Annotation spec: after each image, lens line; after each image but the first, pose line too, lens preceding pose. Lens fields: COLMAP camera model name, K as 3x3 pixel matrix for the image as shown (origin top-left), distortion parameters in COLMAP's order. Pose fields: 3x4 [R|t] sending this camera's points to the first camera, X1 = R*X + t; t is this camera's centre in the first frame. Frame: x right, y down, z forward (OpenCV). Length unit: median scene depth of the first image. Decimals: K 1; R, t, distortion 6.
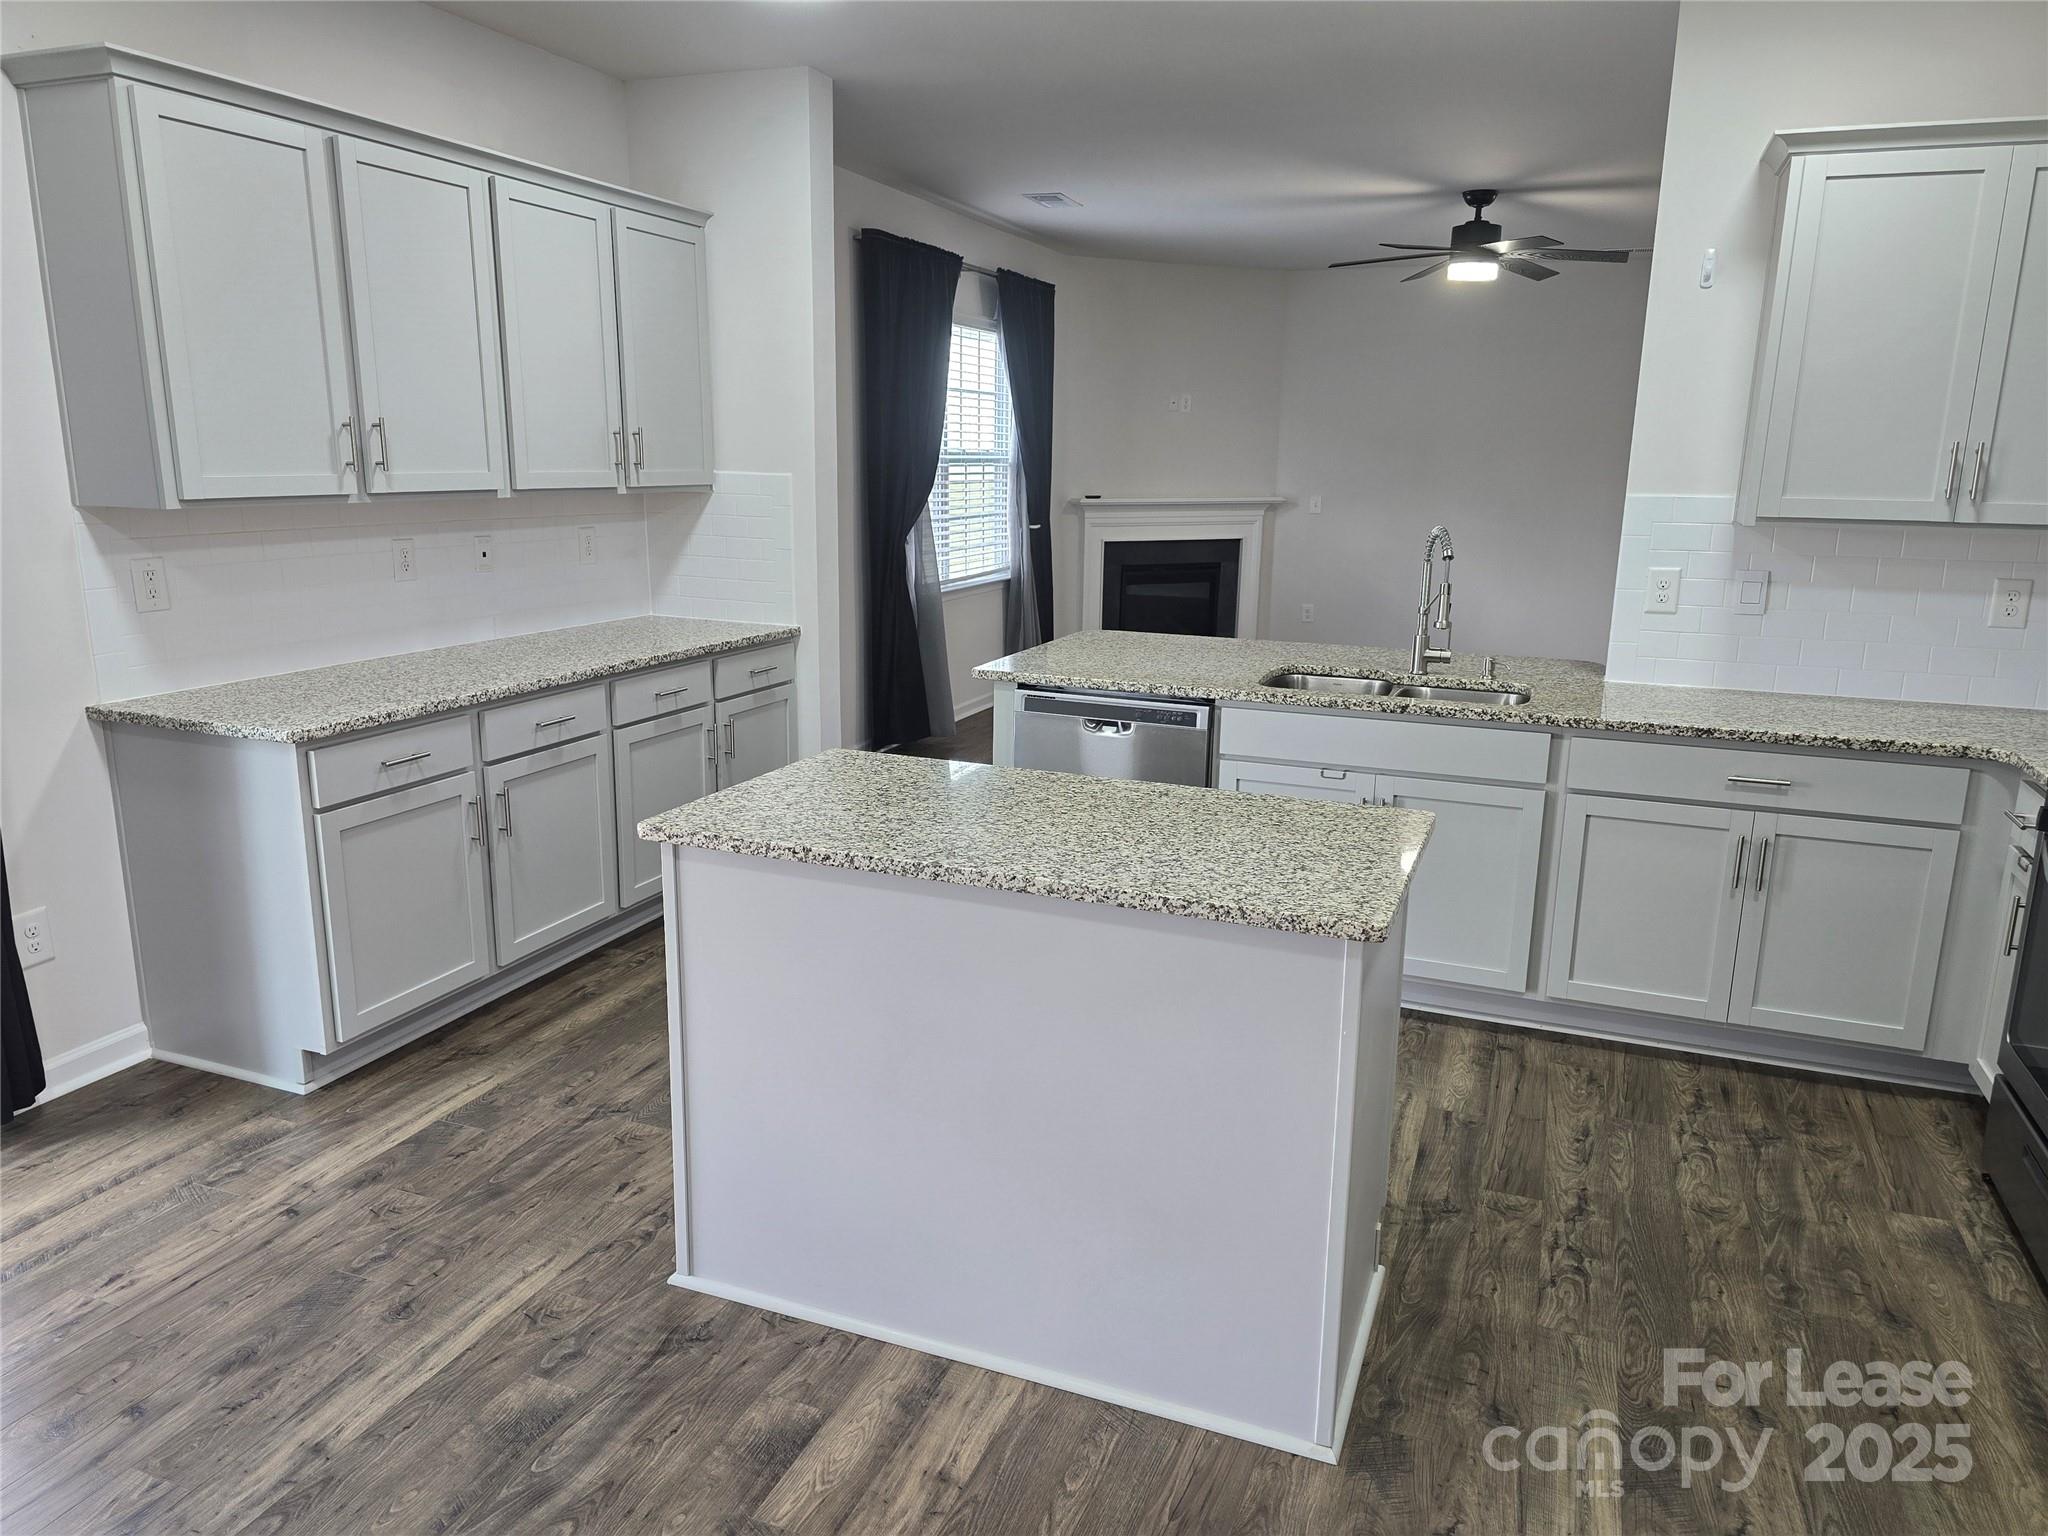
lens RADIAL K [[1379.4, 0, 1041.0], [0, 1379.4, 767.1], [0, 0, 1]] dist [0.039999, -0.026528]
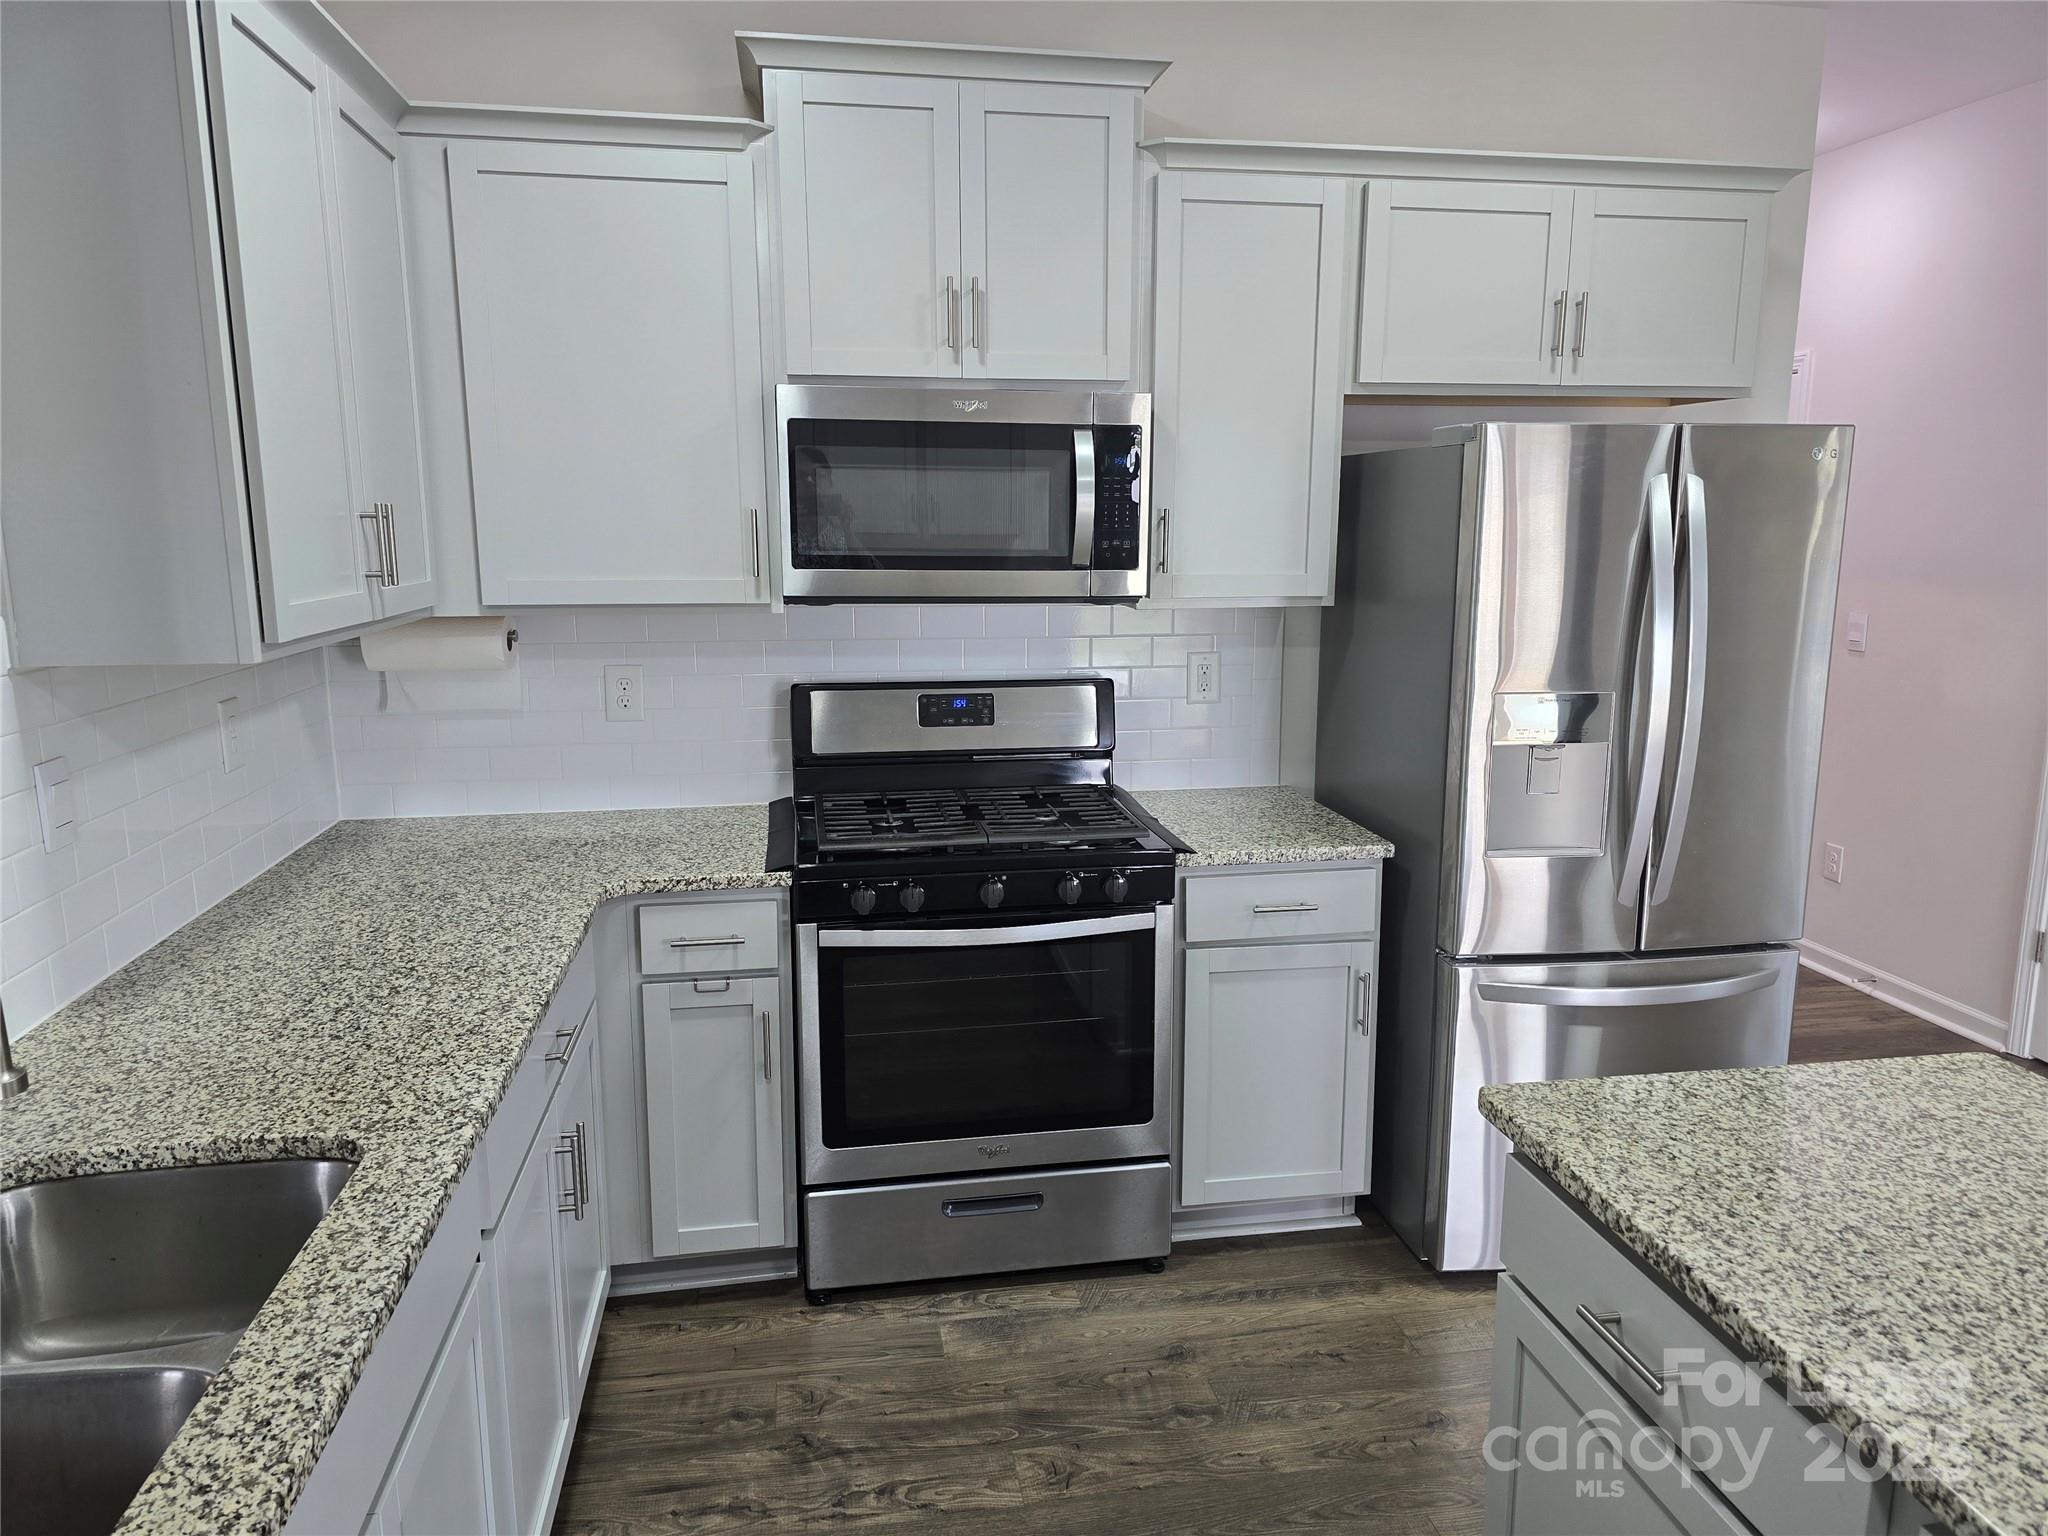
lens RADIAL K [[1379.4, 0, 1033.4], [0, 1379.4, 758.3], [0, 0, 1]] dist [0.039999, -0.026528]
pose [[-0.519256, -0.163127, 0.838905, -0.026874], [0.182226, 0.937906, 0.295170, -0.072227], [-0.834965, 0.306139, -0.457288, 0.299364]]
